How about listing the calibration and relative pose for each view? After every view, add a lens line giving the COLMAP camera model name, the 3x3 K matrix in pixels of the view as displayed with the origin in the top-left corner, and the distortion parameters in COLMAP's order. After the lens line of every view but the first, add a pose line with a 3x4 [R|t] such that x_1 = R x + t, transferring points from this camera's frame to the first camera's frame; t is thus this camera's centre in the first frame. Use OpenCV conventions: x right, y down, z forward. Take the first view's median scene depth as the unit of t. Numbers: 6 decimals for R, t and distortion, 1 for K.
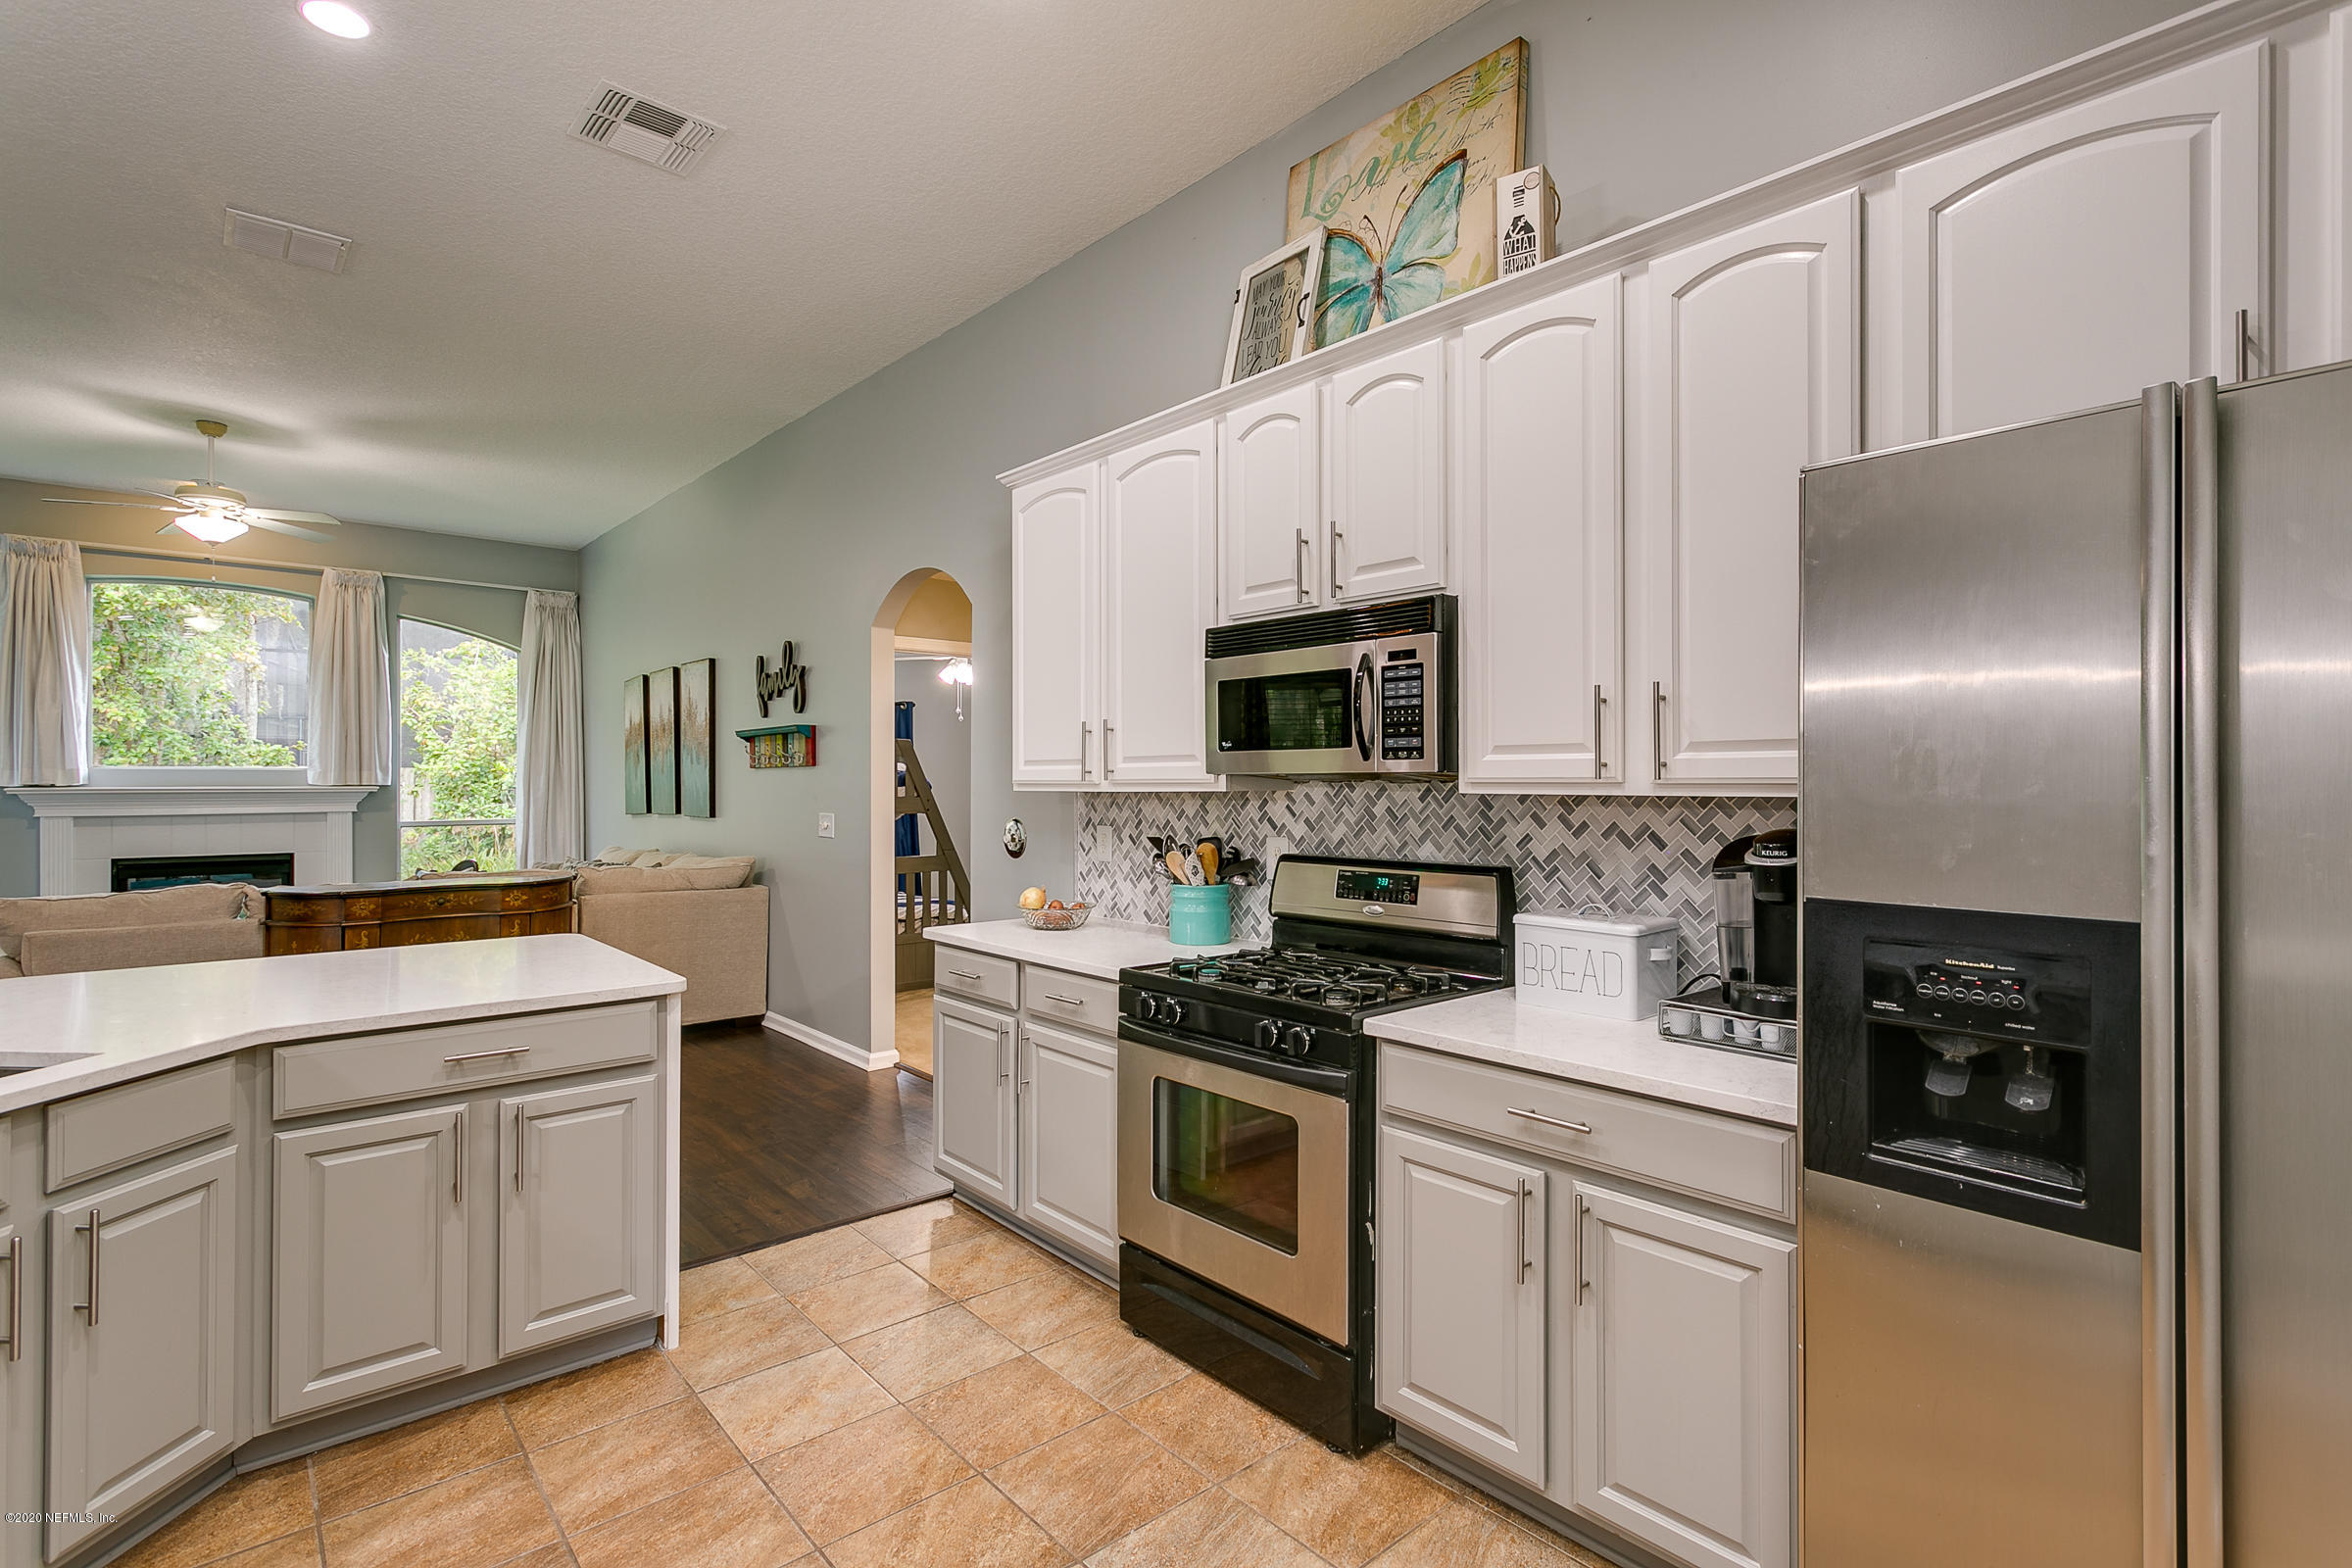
lens RADIAL K [[1121.3, 0, 1177.3], [0, 1121.3, 771.2], [0, 0, 1]] dist [0.001700, 0.000215]
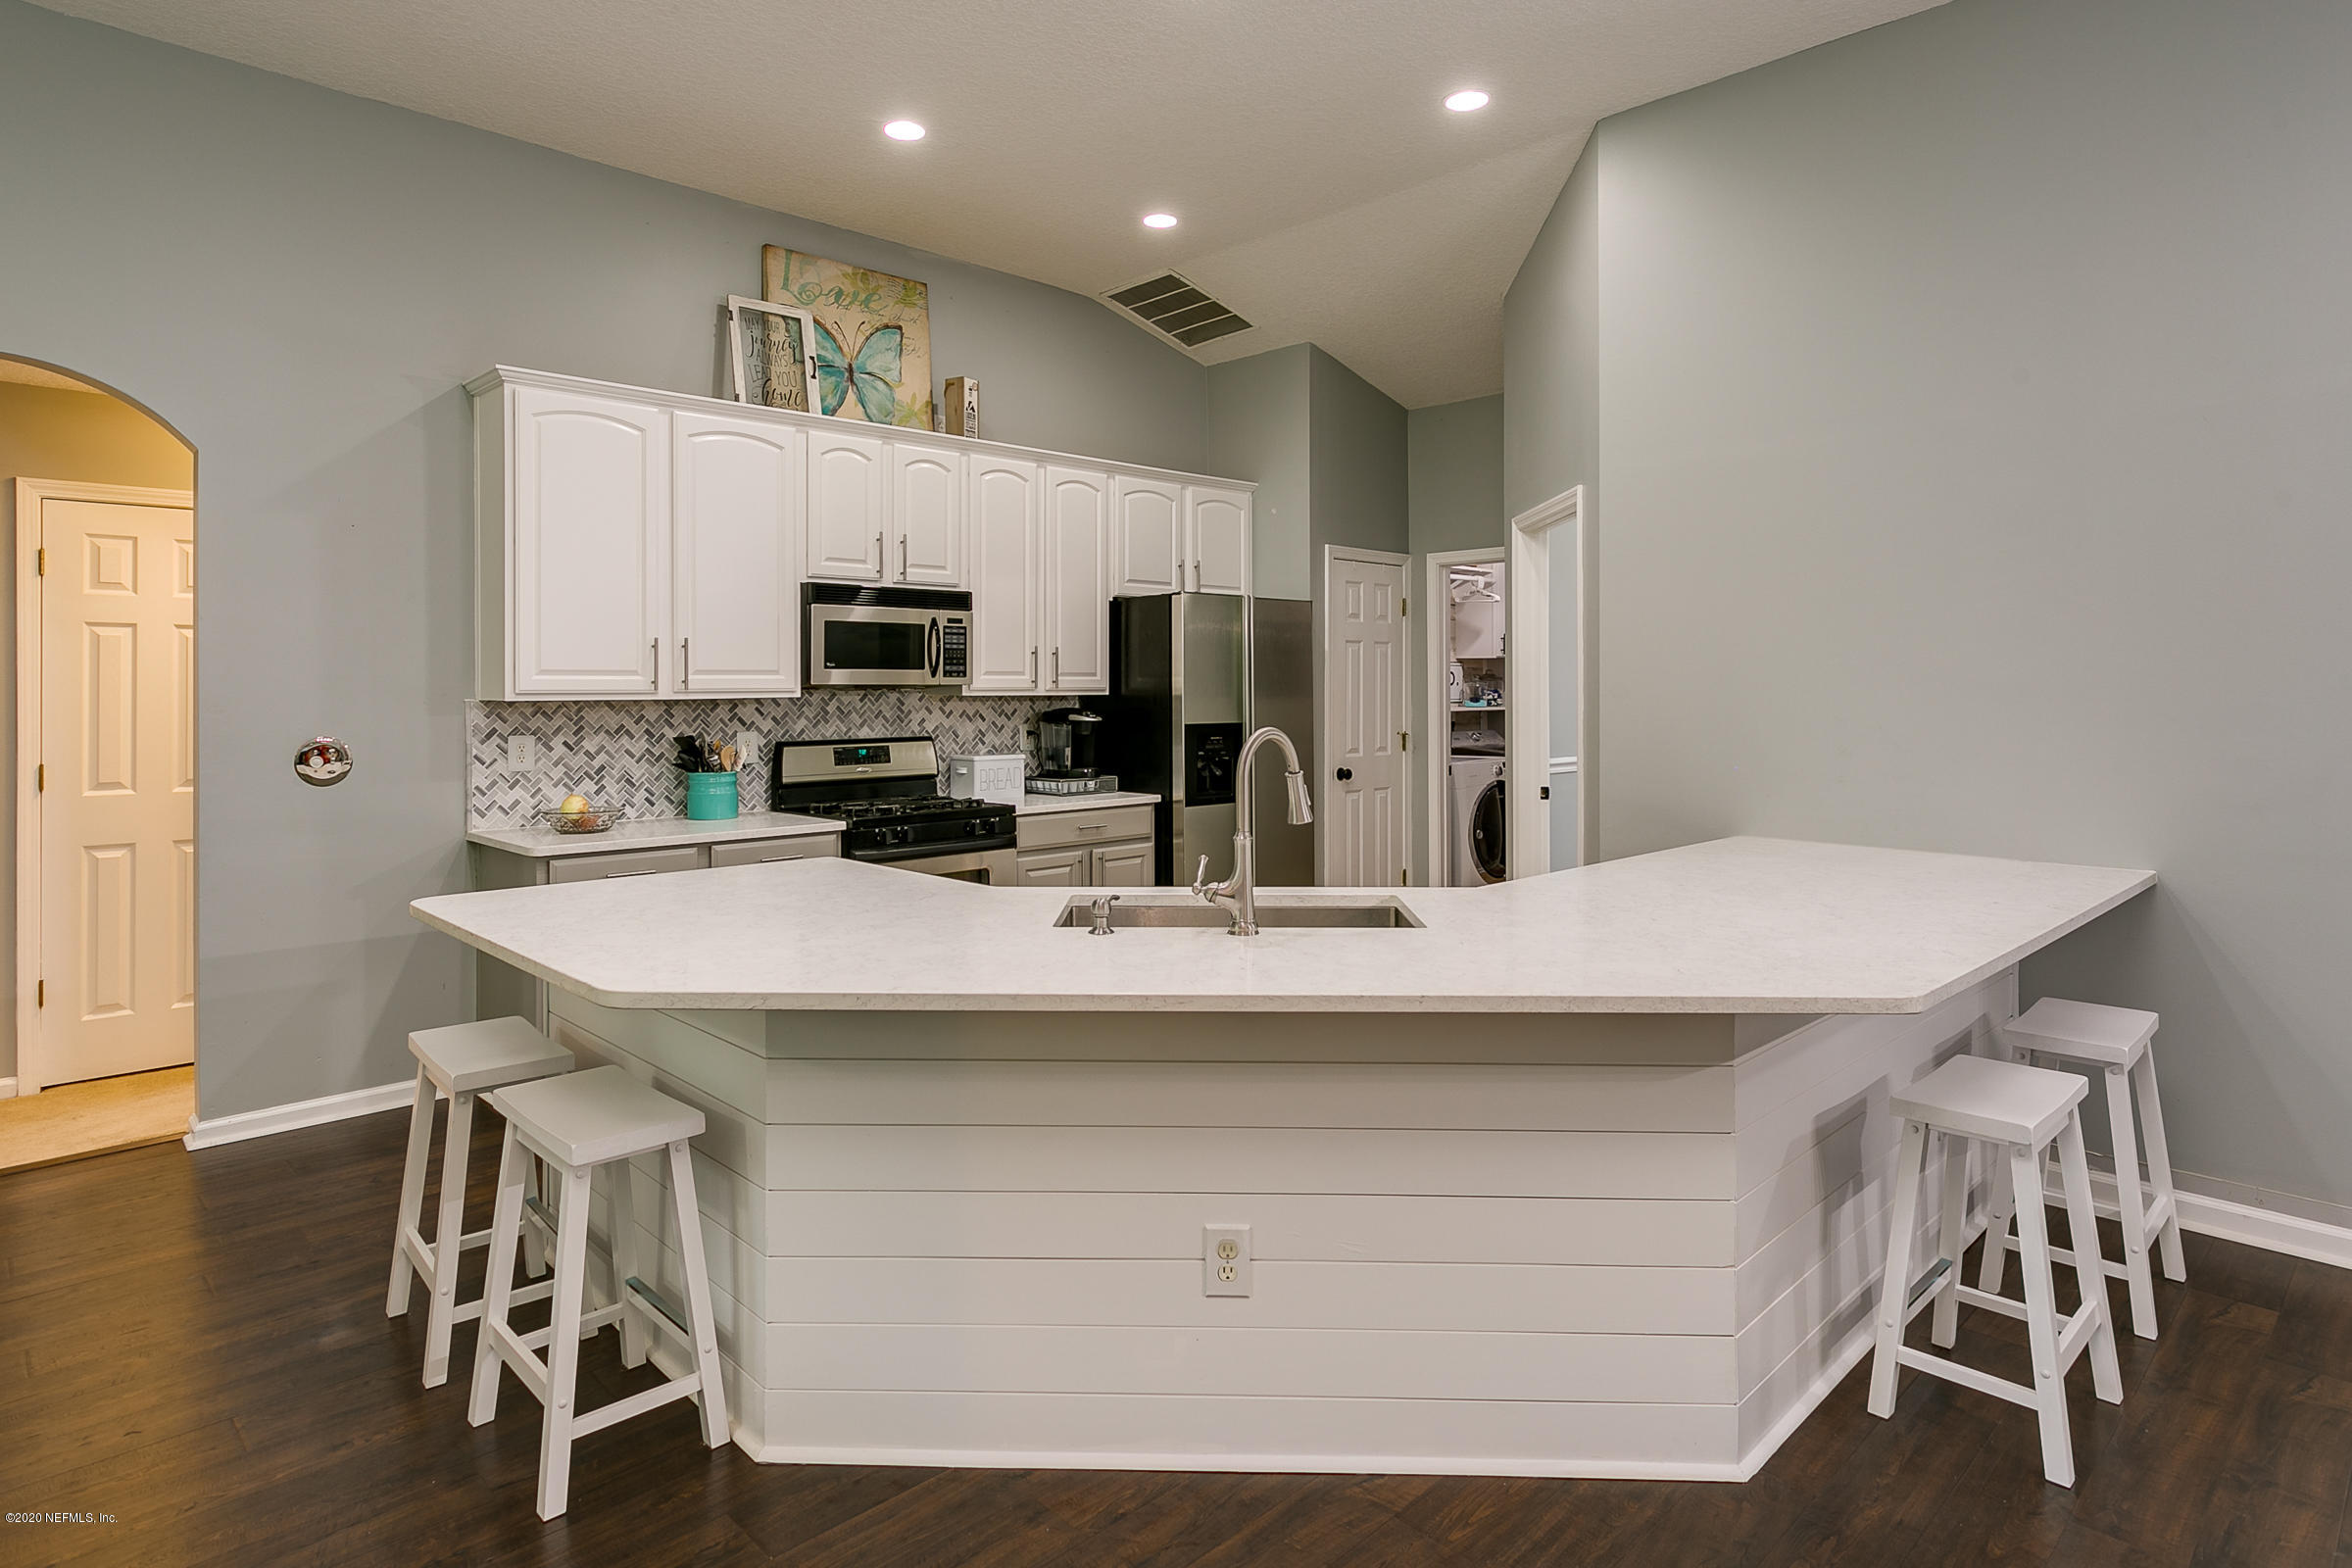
lens RADIAL K [[1276.0, 0, 1168.6], [0, 1276.0, 696.6], [0, 0, 1]] dist [0.000071, -0.000010]
pose [[-0.054831, -0.005902, 0.998478, -1.625855], [-0.004683, 0.999973, 0.005654, 0.006643], [-0.998485, -0.004366, -0.054857, 0.645748]]
